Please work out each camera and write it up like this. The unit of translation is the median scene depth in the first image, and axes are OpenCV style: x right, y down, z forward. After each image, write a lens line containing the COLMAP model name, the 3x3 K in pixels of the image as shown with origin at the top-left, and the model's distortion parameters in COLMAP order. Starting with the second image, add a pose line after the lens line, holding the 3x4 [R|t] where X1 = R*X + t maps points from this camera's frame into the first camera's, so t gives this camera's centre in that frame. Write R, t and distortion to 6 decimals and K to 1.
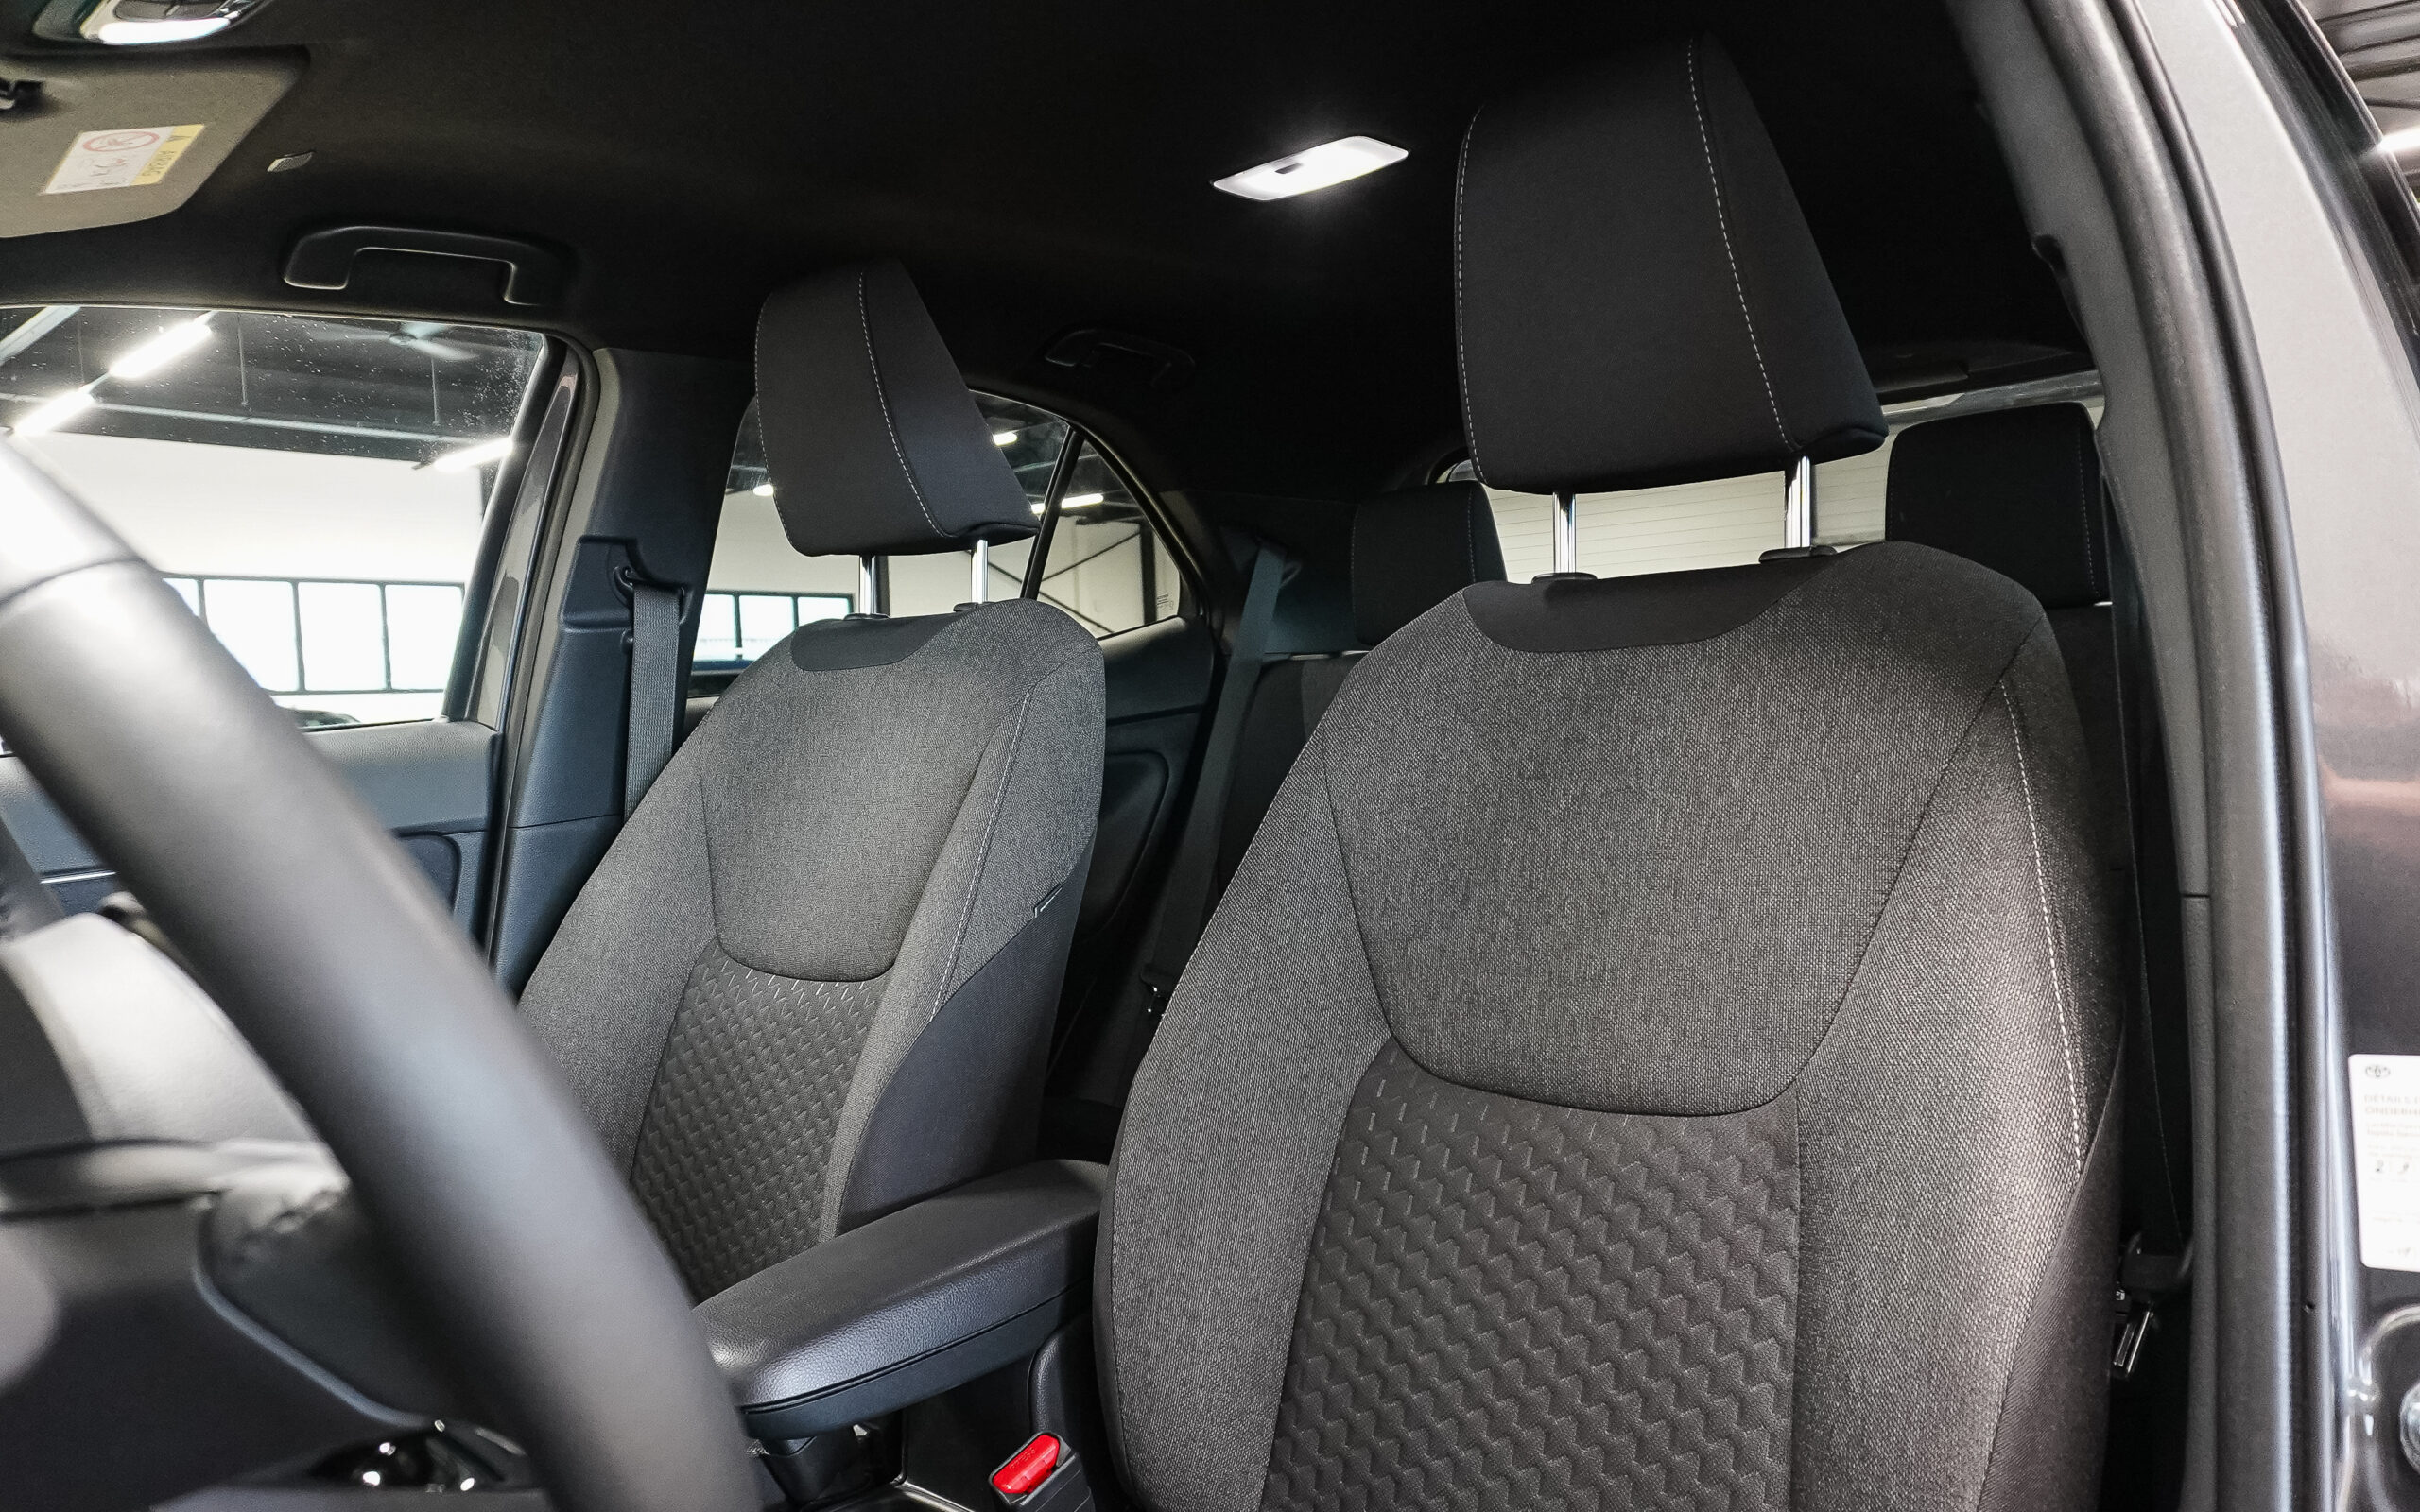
lens RADIAL K [[1673.0, 0, 1197.5], [0, 1673.0, 783.6], [0, 0, 1]] dist [-0.030730, 0.019454]
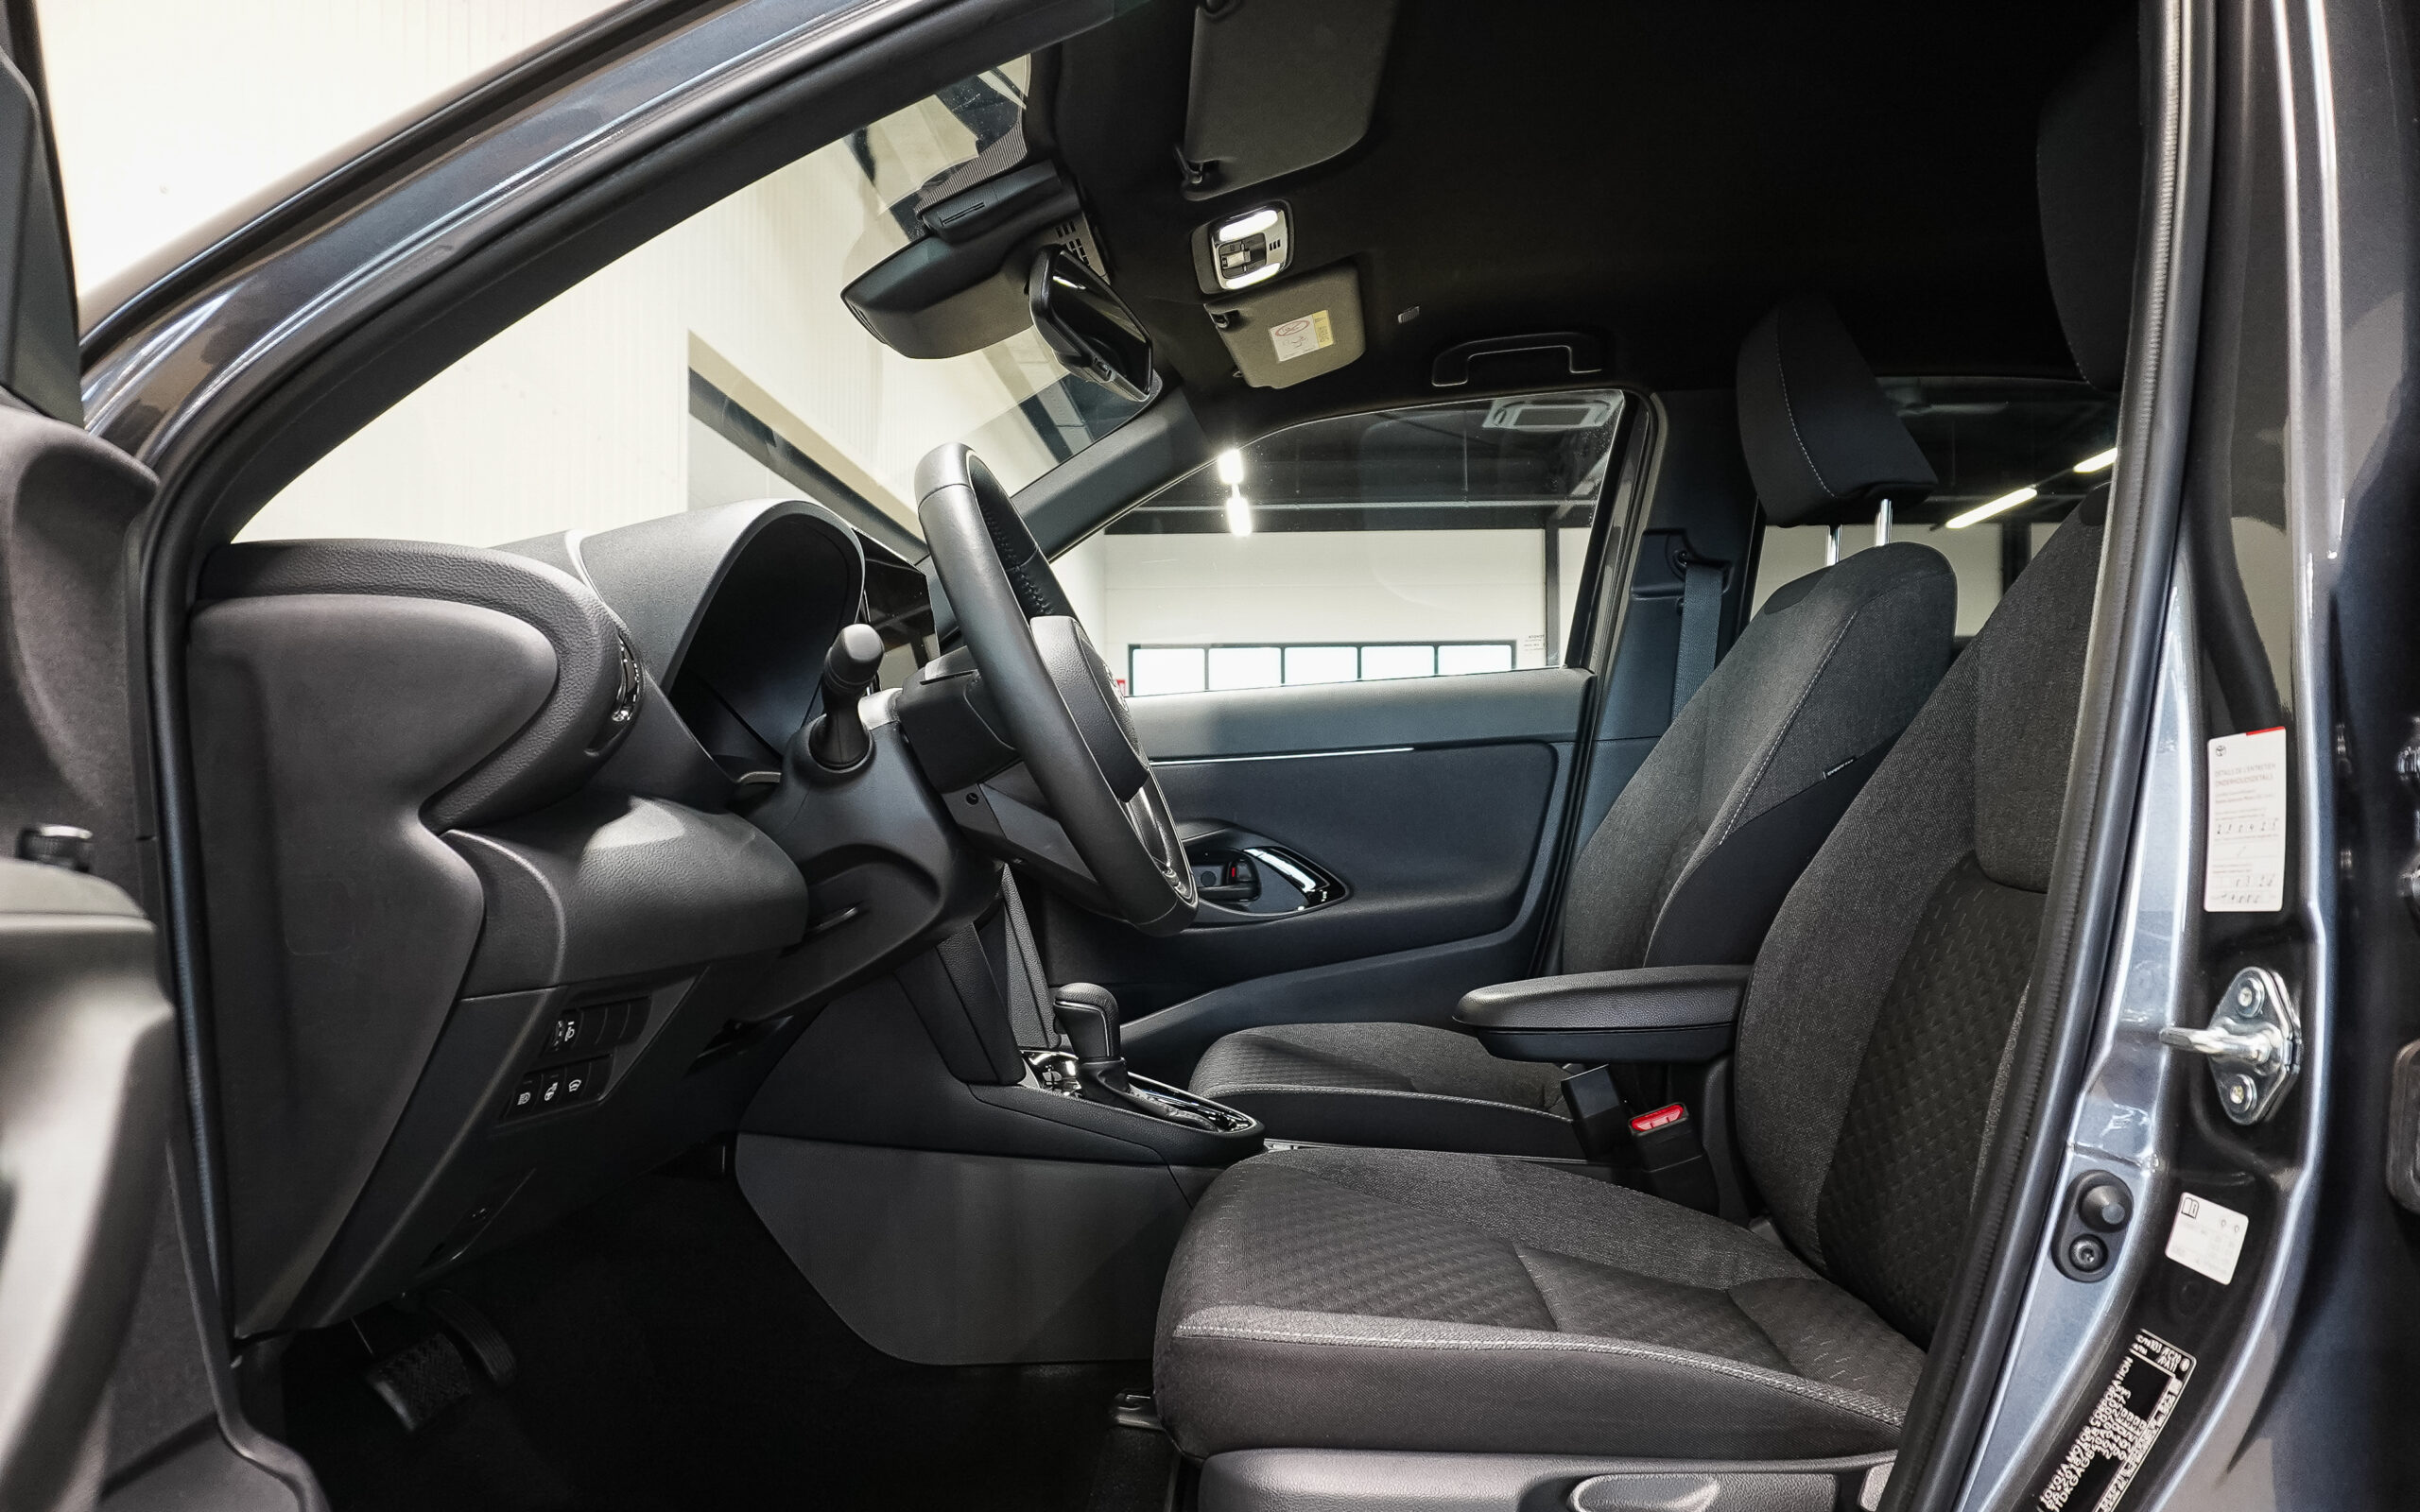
lens RADIAL K [[1673.0, 0, 1197.5], [0, 1673.0, 783.6], [0, 0, 1]] dist [-0.030730, 0.019454]
pose [[0.618582, 0.014471, -0.785587, 0.505353], [-0.045349, 0.998821, -0.017309, 0.104935], [0.784411, 0.046333, 0.618509, -0.143076]]
